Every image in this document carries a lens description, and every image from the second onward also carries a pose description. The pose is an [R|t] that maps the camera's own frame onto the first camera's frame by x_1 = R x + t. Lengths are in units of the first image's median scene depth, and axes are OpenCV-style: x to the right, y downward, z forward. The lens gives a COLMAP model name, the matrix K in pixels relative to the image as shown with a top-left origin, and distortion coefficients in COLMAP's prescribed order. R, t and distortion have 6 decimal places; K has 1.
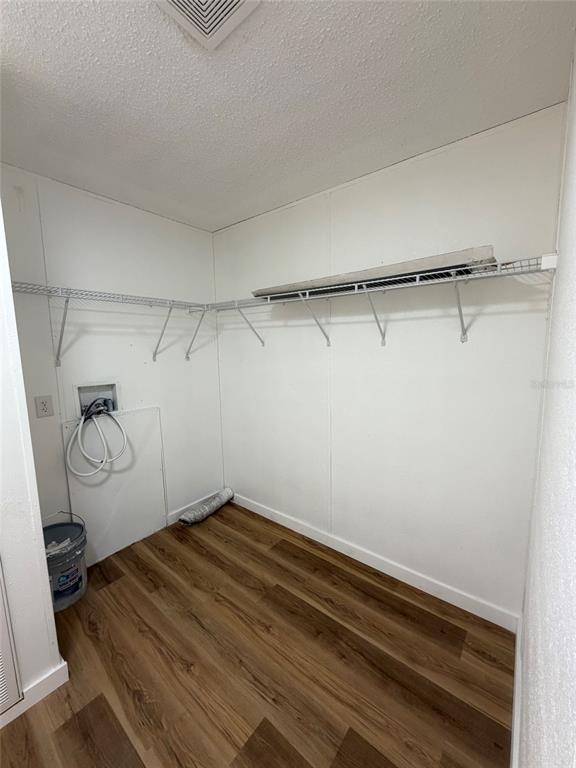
lens RADIAL K [[306.8, 0, 288.0], [0, 306.8, 384.0], [0, 0, 1]] dist [0.000991, 0.000048]
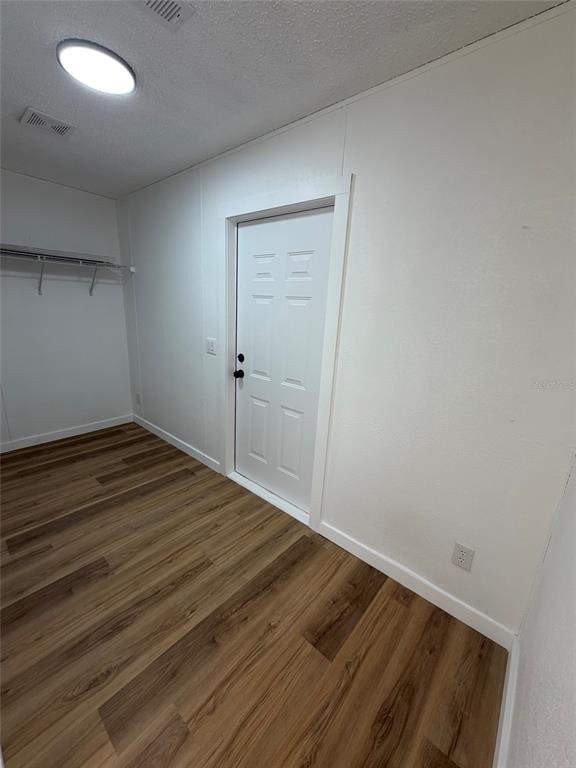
lens RADIAL K [[306.8, 0, 288.0], [0, 306.8, 384.0], [0, 0, 1]] dist [0.000991, 0.000048]
pose [[0.032340, -0.231705, 0.972249, -1.640322], [0.074713, 0.970596, 0.228826, 0.068225], [-0.996681, 0.065240, 0.048700, -0.389601]]
